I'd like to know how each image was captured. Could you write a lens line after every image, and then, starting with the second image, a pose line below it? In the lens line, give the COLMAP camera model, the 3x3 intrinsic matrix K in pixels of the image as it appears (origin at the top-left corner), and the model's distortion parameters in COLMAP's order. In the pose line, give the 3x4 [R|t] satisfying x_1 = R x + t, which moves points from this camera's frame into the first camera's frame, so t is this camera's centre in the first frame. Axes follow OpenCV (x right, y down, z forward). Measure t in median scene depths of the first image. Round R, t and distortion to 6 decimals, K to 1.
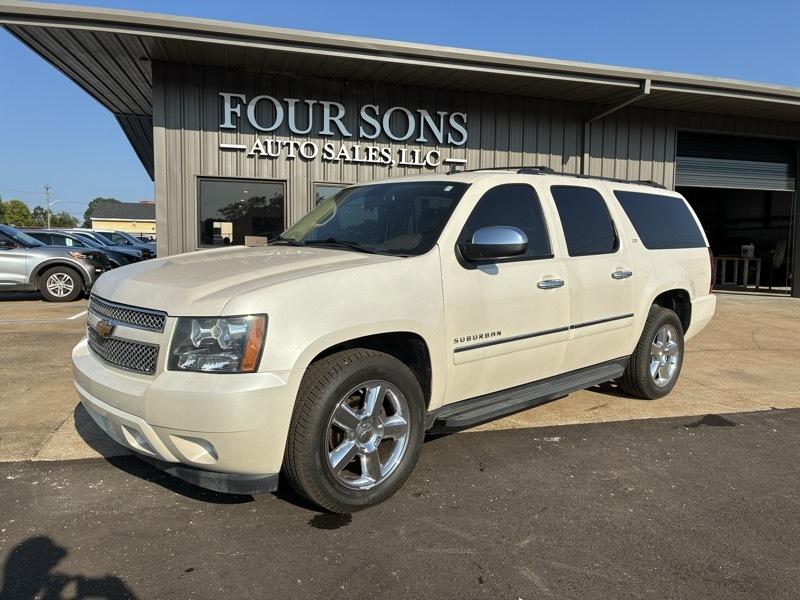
lens RADIAL K [[596.0, 0, 397.0], [0, 596.0, 300.2], [0, 0, 1]] dist [0.007406, -0.002417]
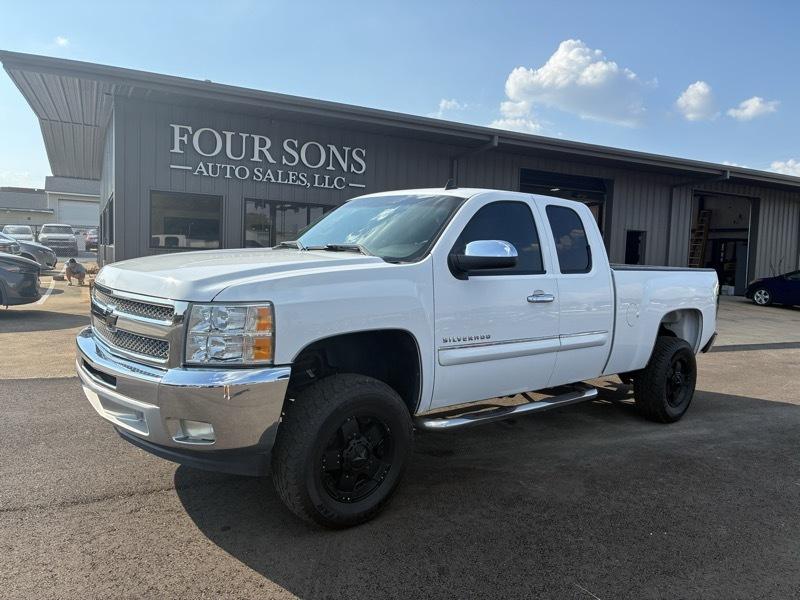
lens RADIAL K [[589.0, 0, 395.5], [0, 589.0, 296.0], [0, 0, 1]] dist [0.004525, 0.001622]
pose [[0.981204, 0.012652, 0.192558, -0.064504], [-0.011926, 0.999917, -0.004928, 0.011142], [-0.192604, 0.002539, 0.981273, -0.282094]]
